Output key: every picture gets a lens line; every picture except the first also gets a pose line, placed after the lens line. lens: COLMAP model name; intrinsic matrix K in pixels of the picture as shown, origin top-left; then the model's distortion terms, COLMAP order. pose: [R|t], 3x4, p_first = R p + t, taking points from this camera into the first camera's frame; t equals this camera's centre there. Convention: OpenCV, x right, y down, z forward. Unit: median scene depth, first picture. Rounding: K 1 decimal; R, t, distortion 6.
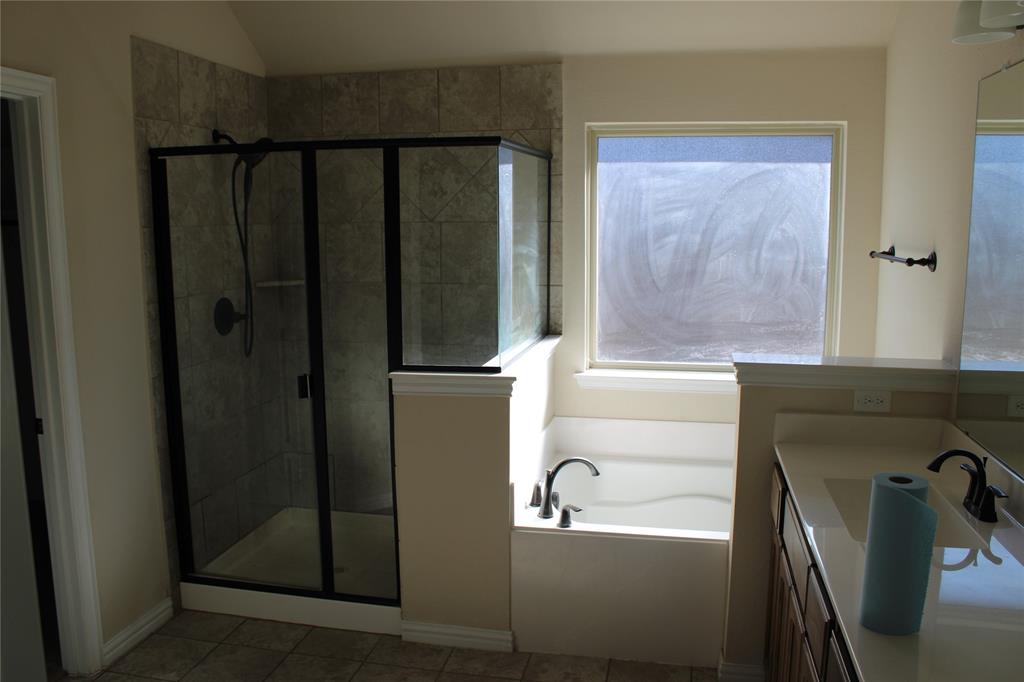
lens RADIAL K [[858.2, 0, 512.0], [0, 858.2, 341.0], [0, 0, 1]] dist [-0.168534, 0.153247]
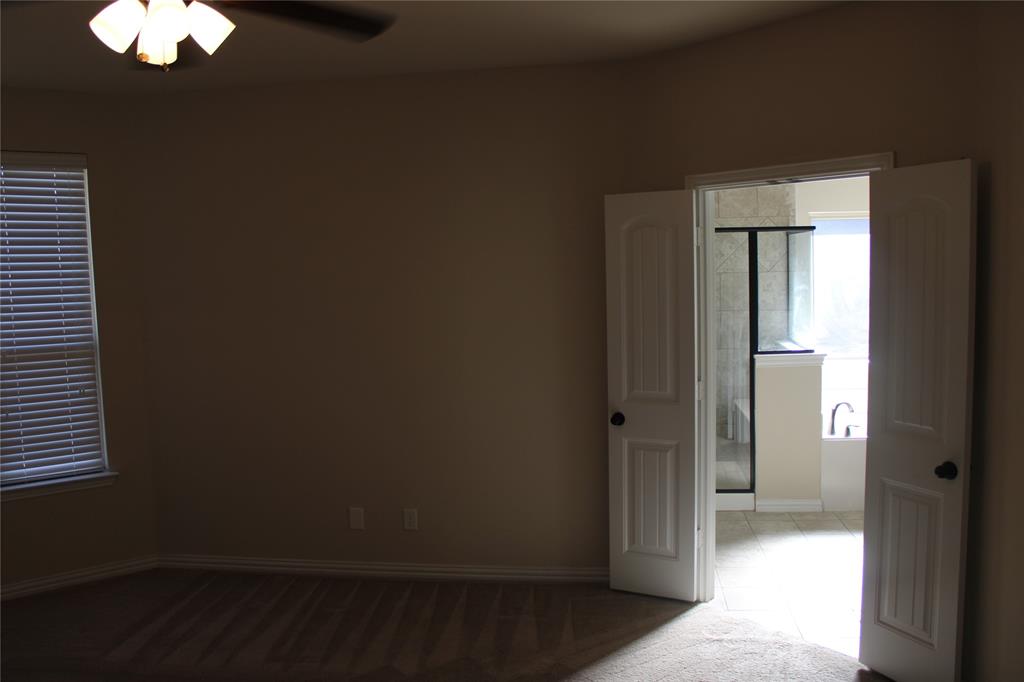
lens RADIAL K [[858.2, 0, 512.0], [0, 858.2, 341.0], [0, 0, 1]] dist [-0.168534, 0.153247]
pose [[0.996600, -0.032887, 0.075542, -0.749264], [0.037904, 0.997101, -0.065969, 0.100781], [-0.073154, 0.068608, 0.994958, -0.706280]]
